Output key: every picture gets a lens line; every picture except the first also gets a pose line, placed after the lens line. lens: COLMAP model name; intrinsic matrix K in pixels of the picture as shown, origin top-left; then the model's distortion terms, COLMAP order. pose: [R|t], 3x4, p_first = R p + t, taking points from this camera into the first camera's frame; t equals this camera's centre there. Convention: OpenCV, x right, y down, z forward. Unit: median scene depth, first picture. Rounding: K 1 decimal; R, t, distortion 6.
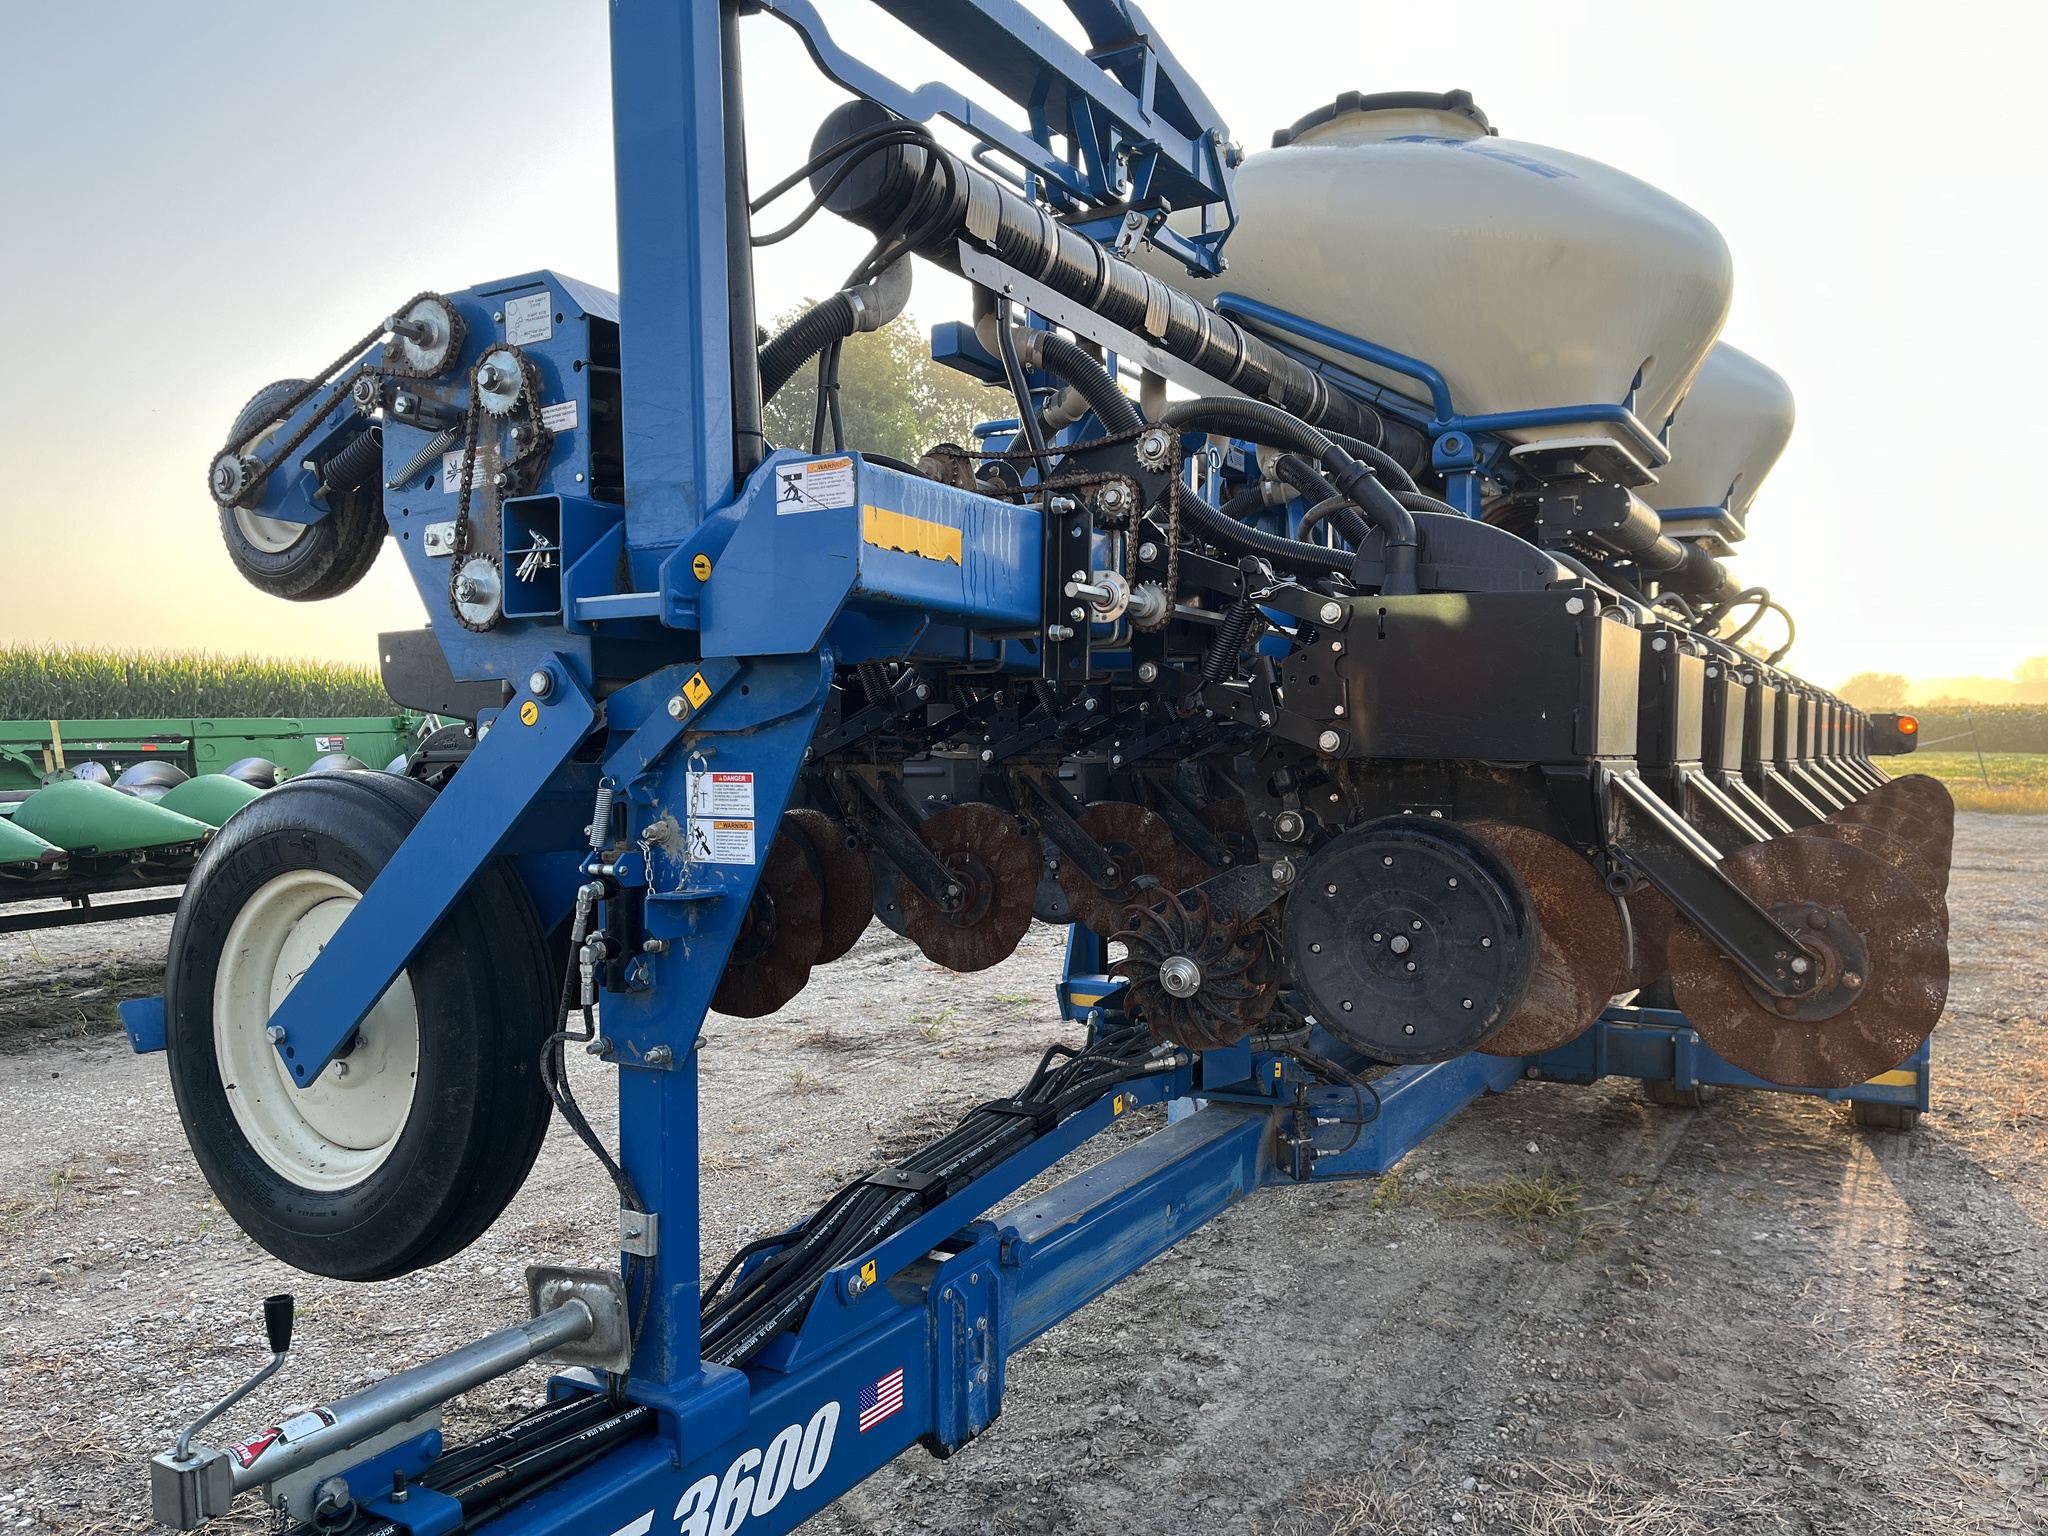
lens RADIAL K [[1544.2, 0, 1024.1], [0, 1544.2, 788.2], [0, 0, 1]] dist [0.069901, -0.088229]
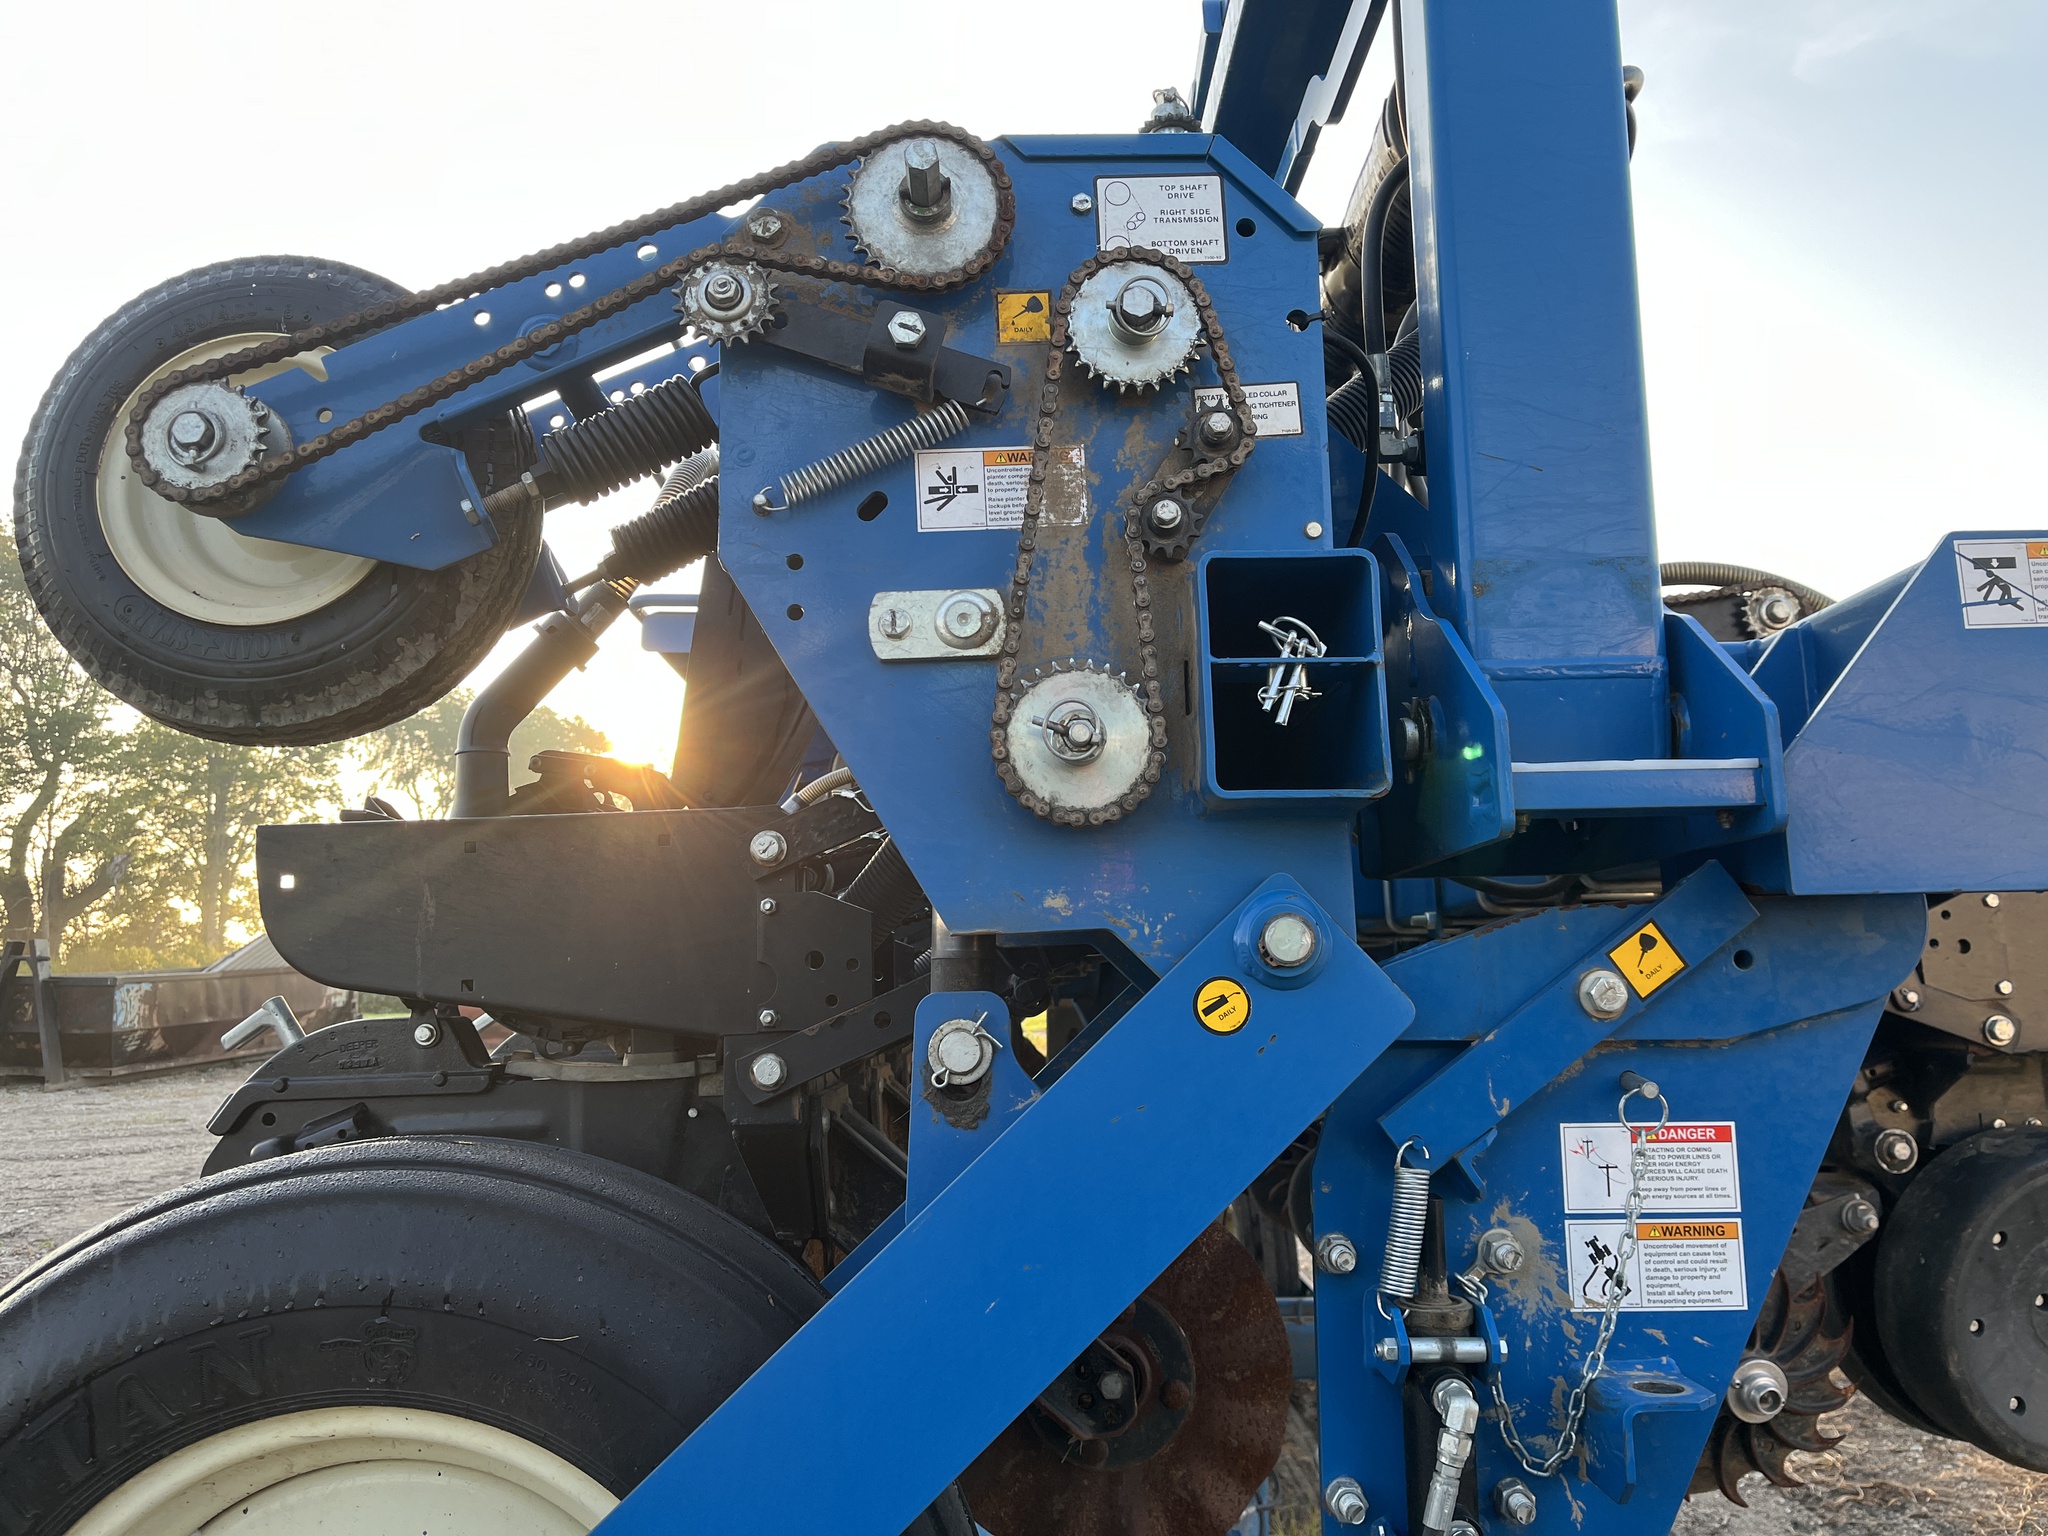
lens RADIAL K [[1578.5, 0, 1031.2], [0, 1578.5, 766.0], [0, 0, 1]] dist [0.070494, -0.115940]
pose [[0.850107, 0.066391, 0.522409, -0.633968], [0.025986, 0.985524, -0.167533, -0.042233], [-0.525969, 0.155996, 0.836075, 0.642323]]
